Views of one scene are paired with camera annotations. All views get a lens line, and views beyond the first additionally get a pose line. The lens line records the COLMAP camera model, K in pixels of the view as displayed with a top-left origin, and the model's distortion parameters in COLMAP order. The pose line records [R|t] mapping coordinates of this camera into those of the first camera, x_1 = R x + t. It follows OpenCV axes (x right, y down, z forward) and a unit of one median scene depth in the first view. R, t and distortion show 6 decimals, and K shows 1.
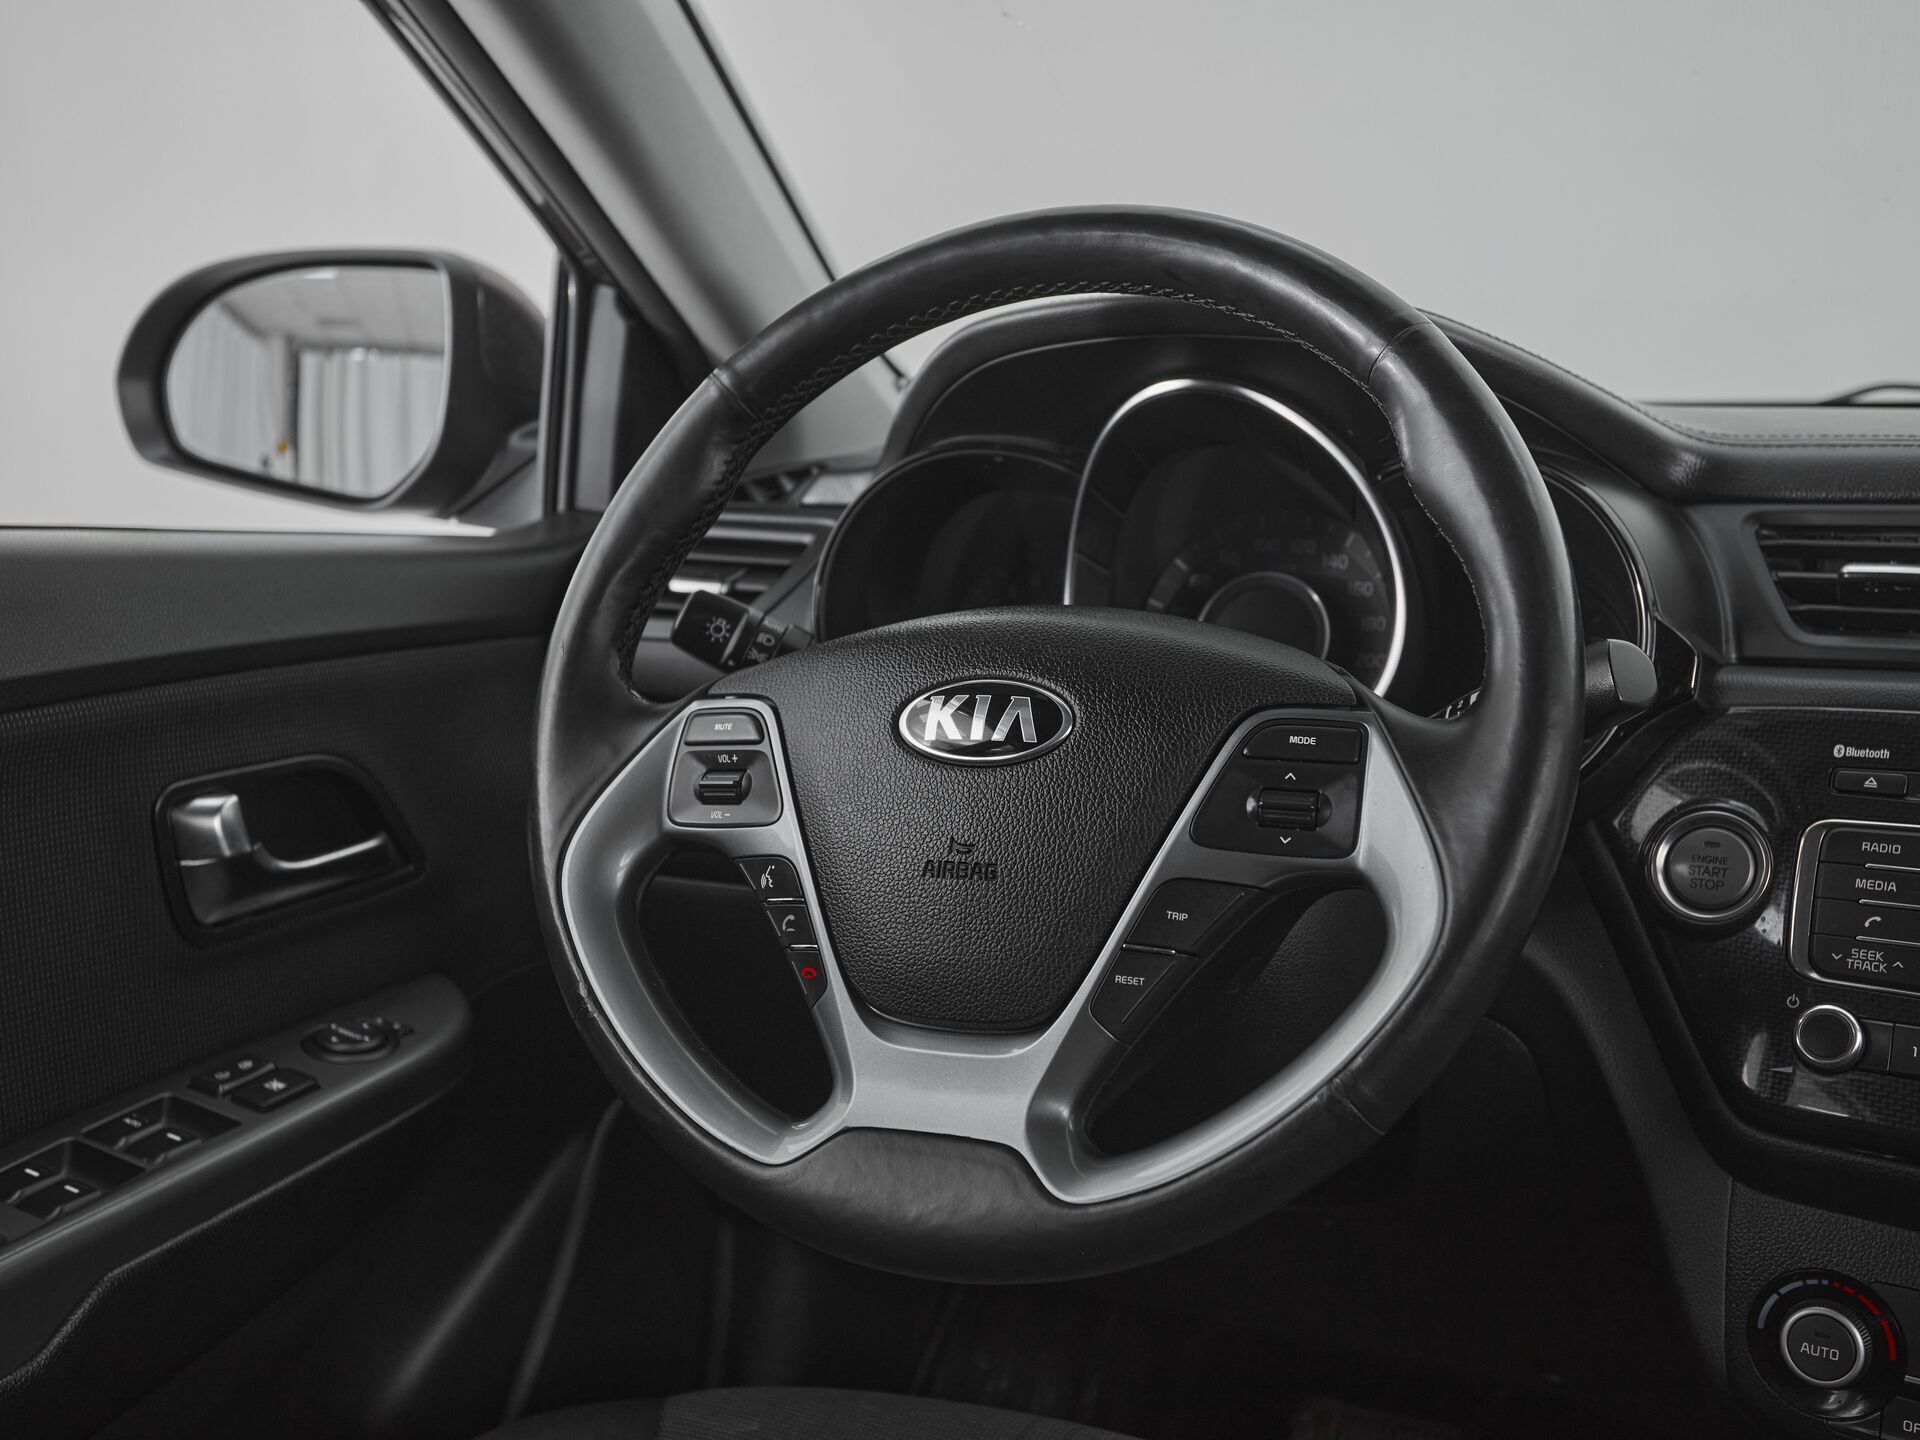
lens RADIAL K [[1997.0, 0, 968.8], [0, 1997.0, 721.4], [0, 0, 1]] dist [0.002647, 0.048149]
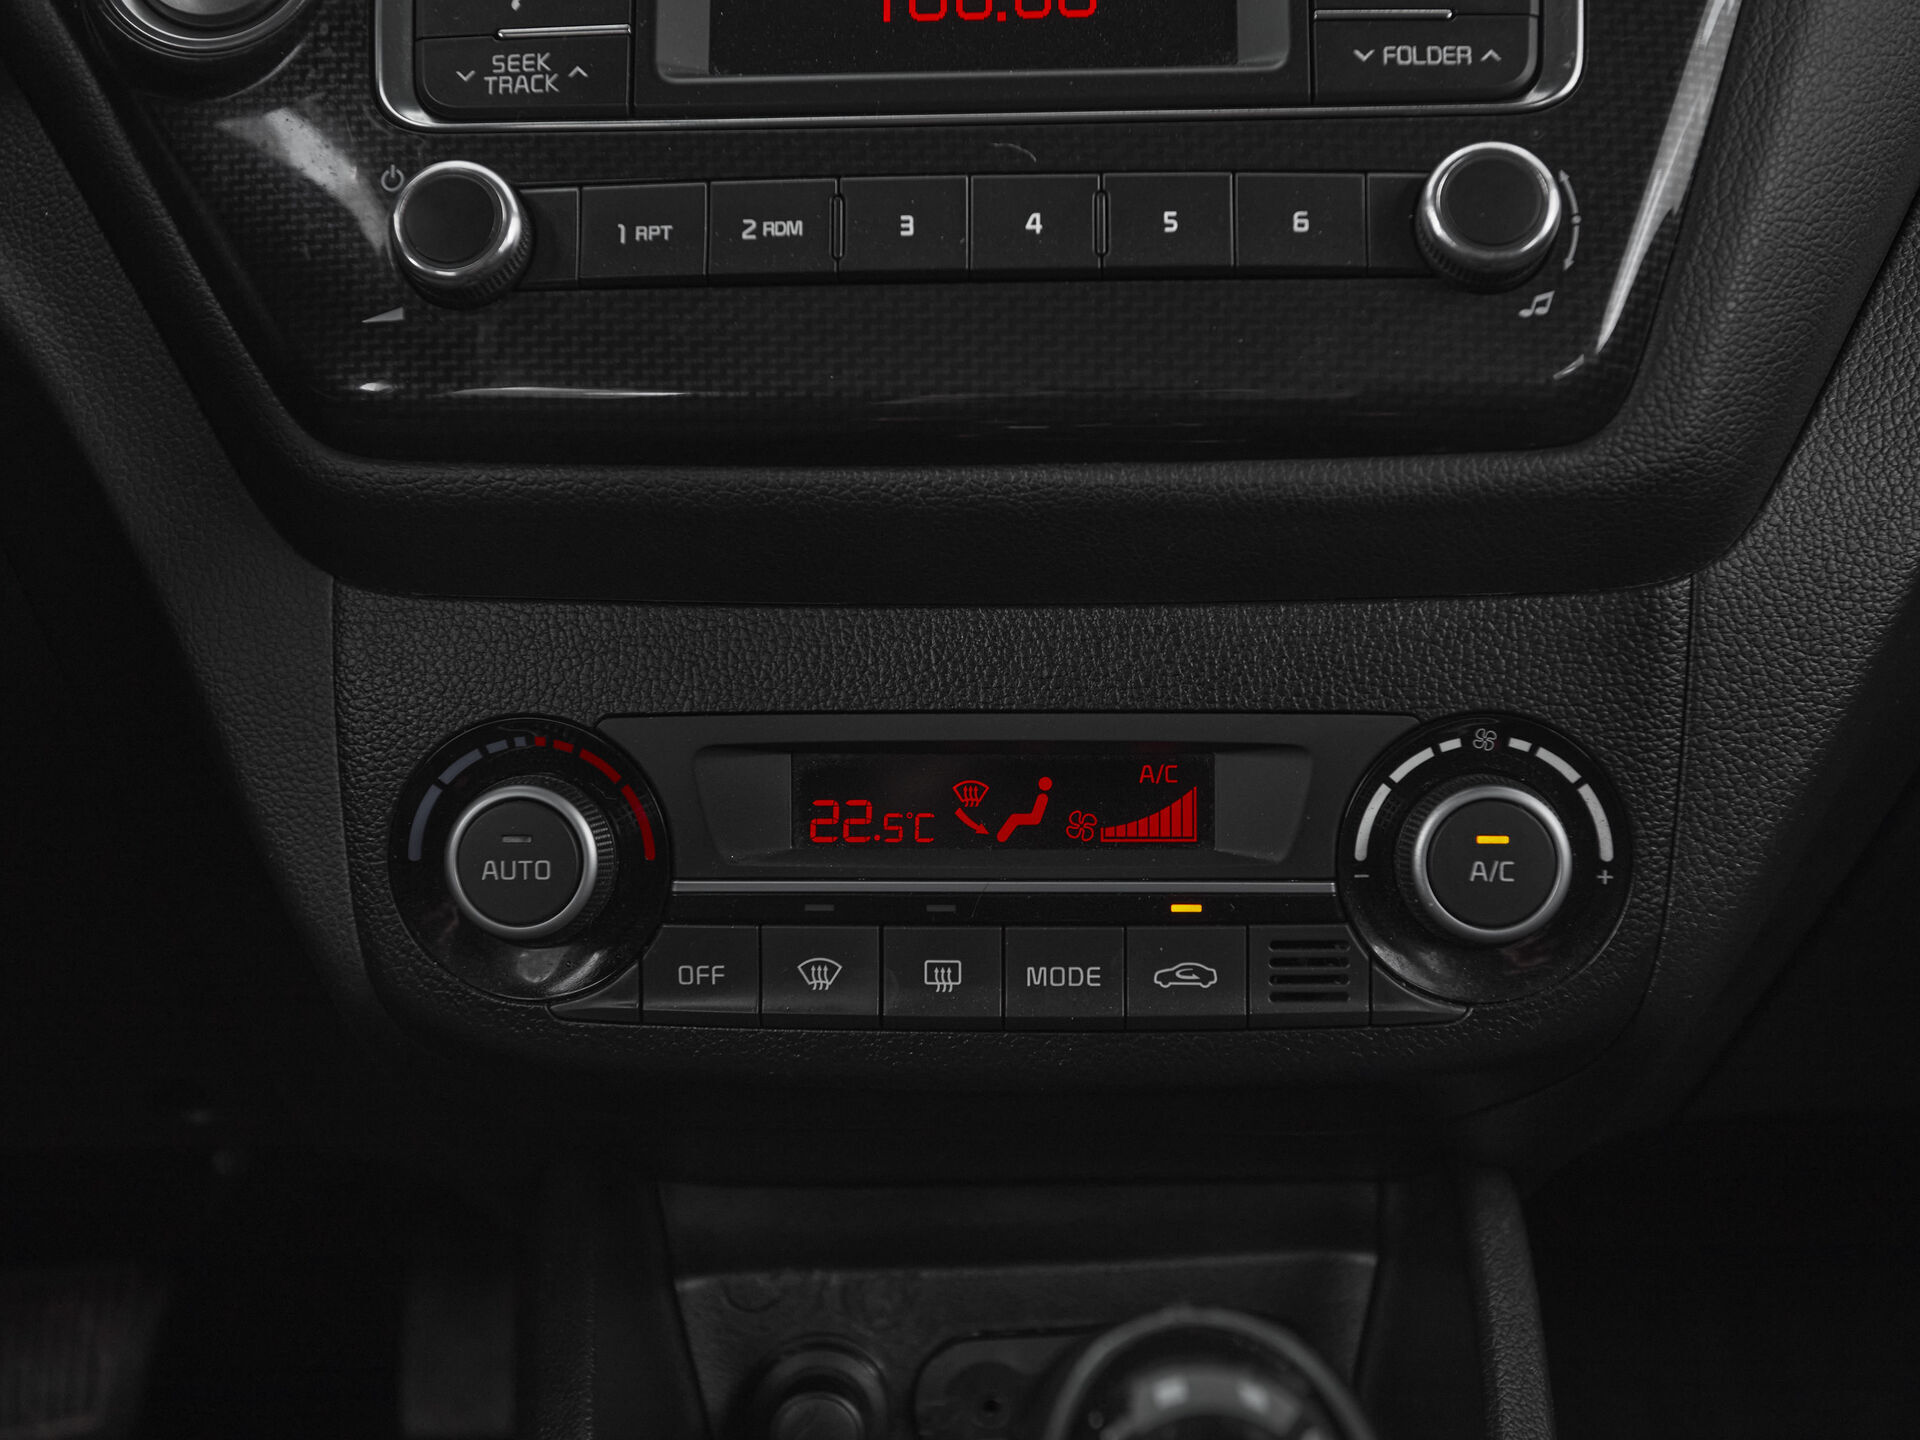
lens RADIAL K [[2293.3, 0, 973.0], [0, 2293.3, 727.7], [0, 0, 1]] dist [0.019014, 0.066039]
pose [[0.875653, -0.133091, 0.464239, 0.242837], [0.092212, 0.989668, 0.109792, 0.209305], [-0.474055, -0.053331, 0.878879, 0.410501]]
